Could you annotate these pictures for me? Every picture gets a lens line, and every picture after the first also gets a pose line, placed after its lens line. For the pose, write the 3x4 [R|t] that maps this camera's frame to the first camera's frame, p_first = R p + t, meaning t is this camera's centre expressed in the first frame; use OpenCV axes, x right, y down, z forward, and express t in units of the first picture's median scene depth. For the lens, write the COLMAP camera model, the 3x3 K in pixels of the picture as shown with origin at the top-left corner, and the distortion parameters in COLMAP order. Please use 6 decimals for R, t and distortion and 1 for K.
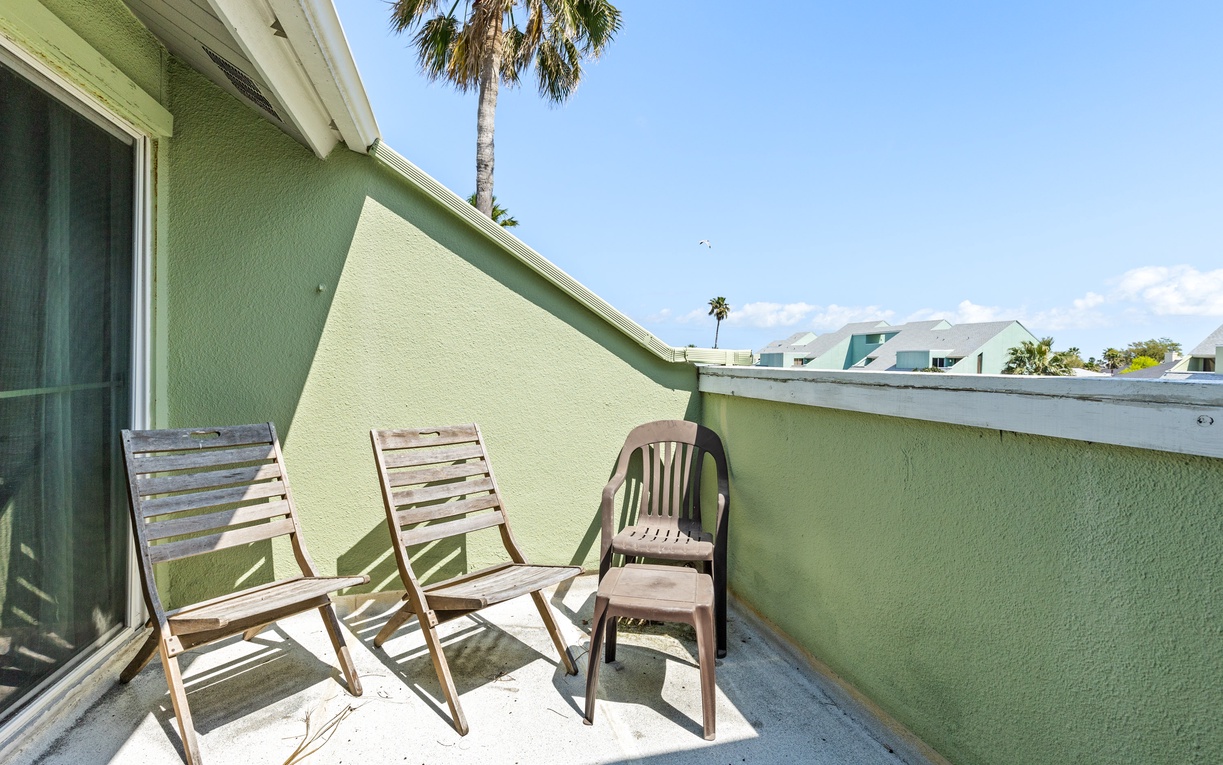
lens RADIAL K [[550.7, 0, 615.1], [0, 550.7, 360.6], [0, 0, 1]] dist [-0.000218, -0.000225]
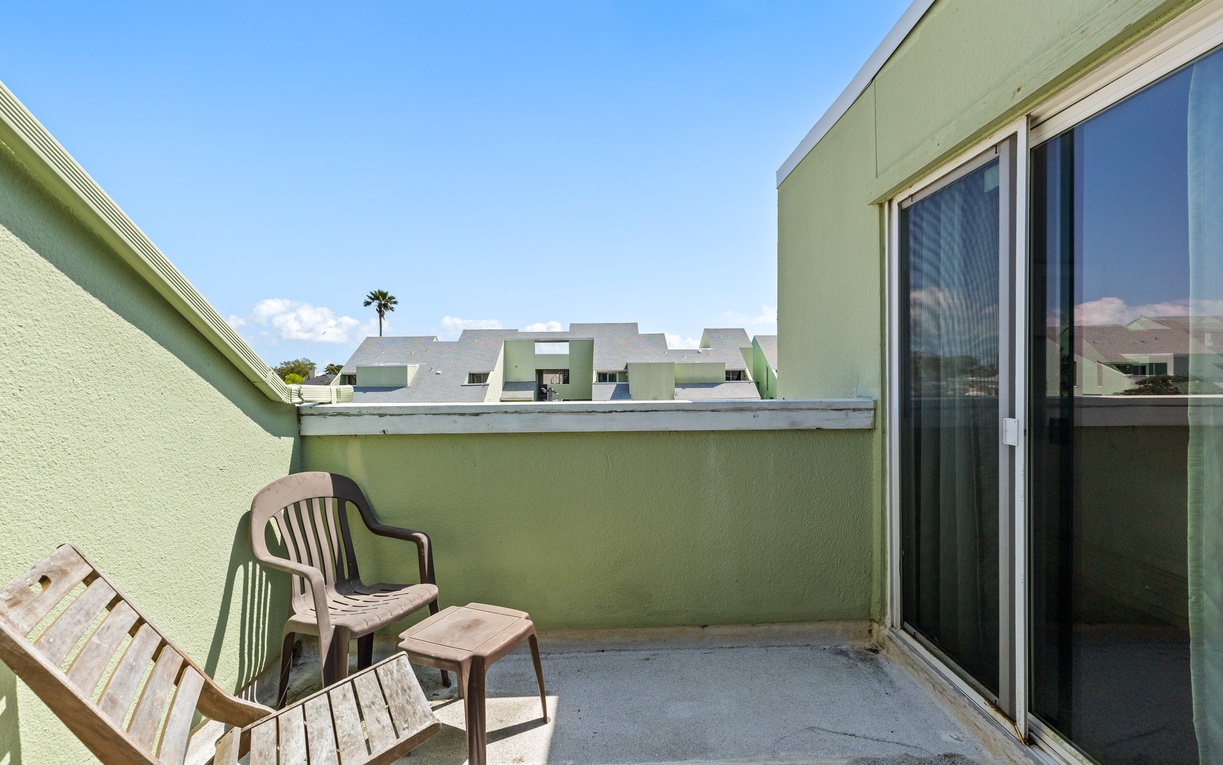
lens RADIAL K [[541.7, 0, 611.5], [0, 541.7, 382.5], [0, 0, 1]] dist [0.000973, -0.000051]
pose [[0.283903, -0.021992, 0.958601, -0.614496], [0.015260, 0.999714, 0.018416, -0.041390], [-0.958732, 0.009399, 0.284157, 0.364146]]
